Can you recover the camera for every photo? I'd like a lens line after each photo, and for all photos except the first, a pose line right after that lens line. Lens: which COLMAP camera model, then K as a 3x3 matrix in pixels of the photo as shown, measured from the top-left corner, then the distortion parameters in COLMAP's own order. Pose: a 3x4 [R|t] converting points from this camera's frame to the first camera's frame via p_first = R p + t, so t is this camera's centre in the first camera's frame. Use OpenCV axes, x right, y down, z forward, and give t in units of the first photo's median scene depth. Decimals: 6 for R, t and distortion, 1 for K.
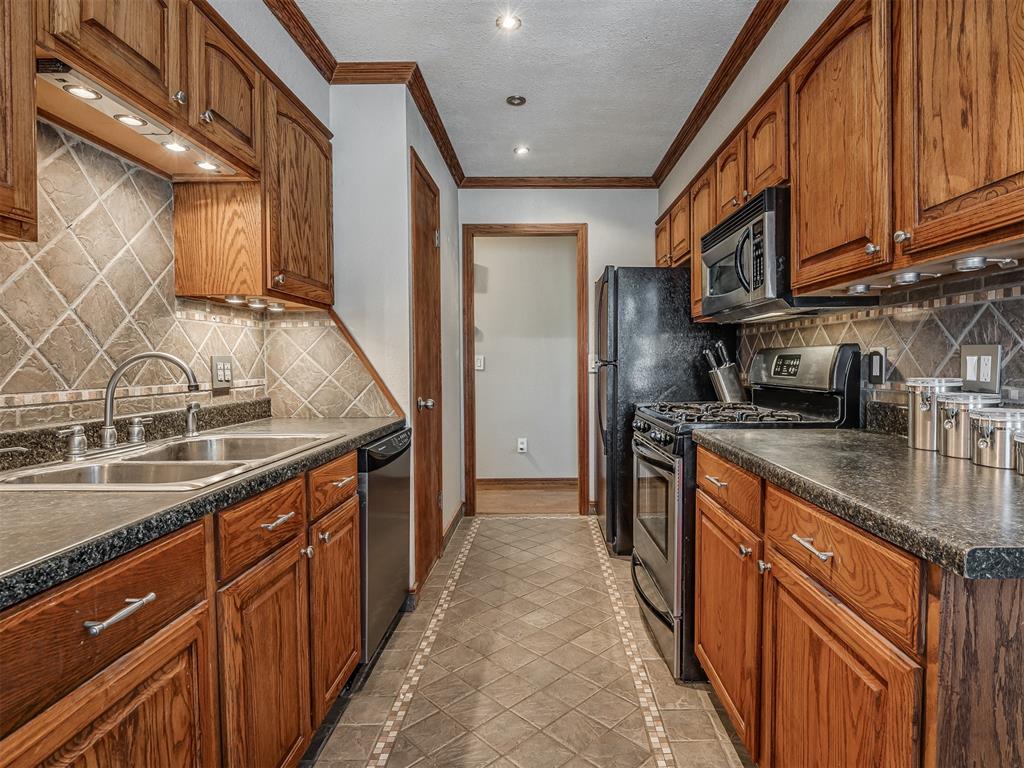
lens RADIAL K [[536.9, 0, 517.2], [0, 536.9, 377.1], [0, 0, 1]] dist [-0.003000, -0.011269]
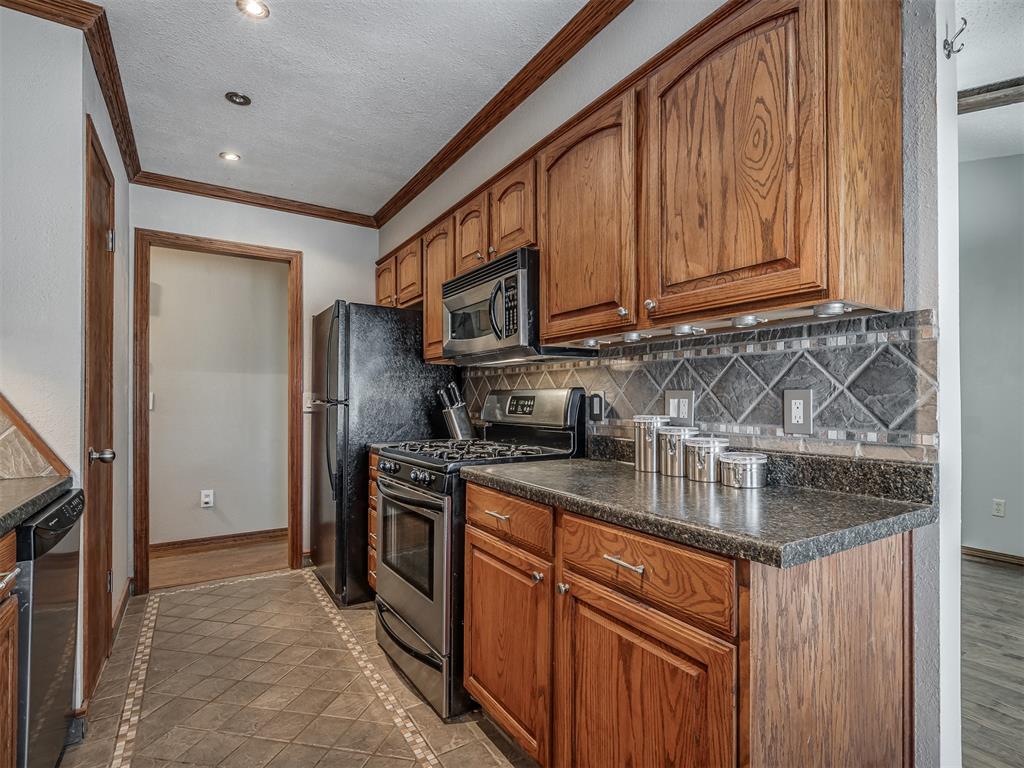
lens RADIAL K [[527.2, 0, 516.0], [0, 527.2, 398.3], [0, 0, 1]] dist [0.004805, -0.008262]
pose [[0.832118, 0.008418, 0.554534, -0.149198], [0.009855, 0.999502, -0.029961, -0.003995], [-0.554511, 0.030396, 0.831621, 0.090801]]
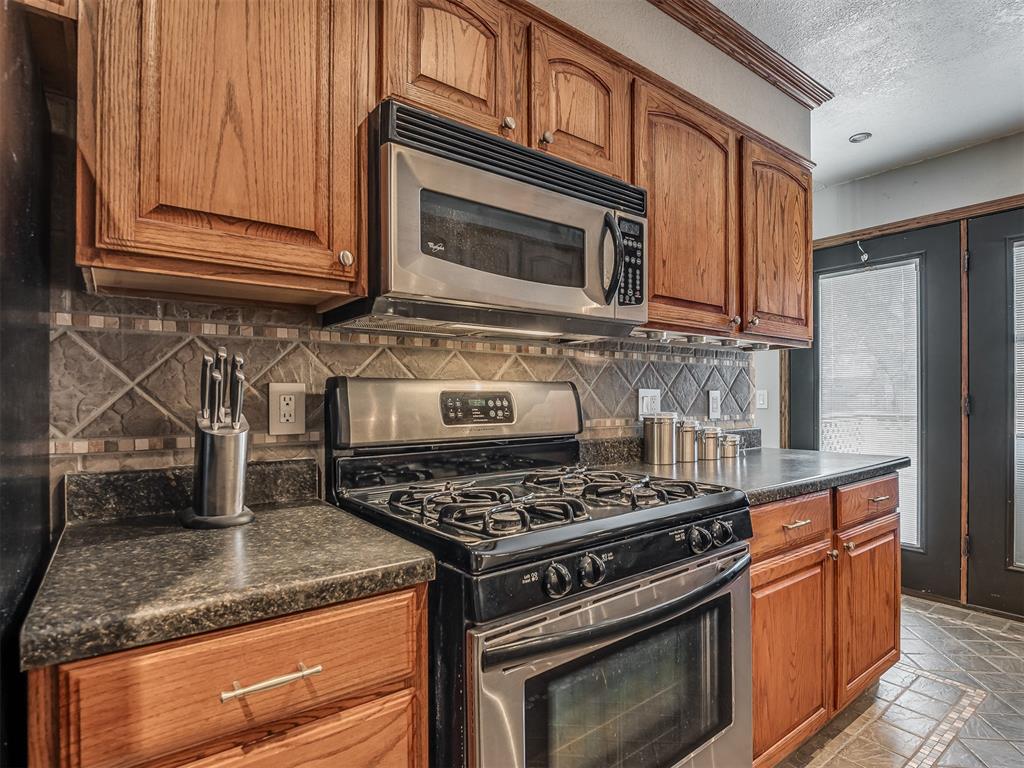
lens RADIAL K [[560.0, 0, 518.4], [0, 560.0, 398.5], [0, 0, 1]] dist [-0.003509, -0.002098]
pose [[-0.653210, 0.008102, 0.757133, -0.054997], [0.029405, 0.999460, 0.014673, -0.049577], [-0.756606, 0.031848, -0.653095, 1.664835]]
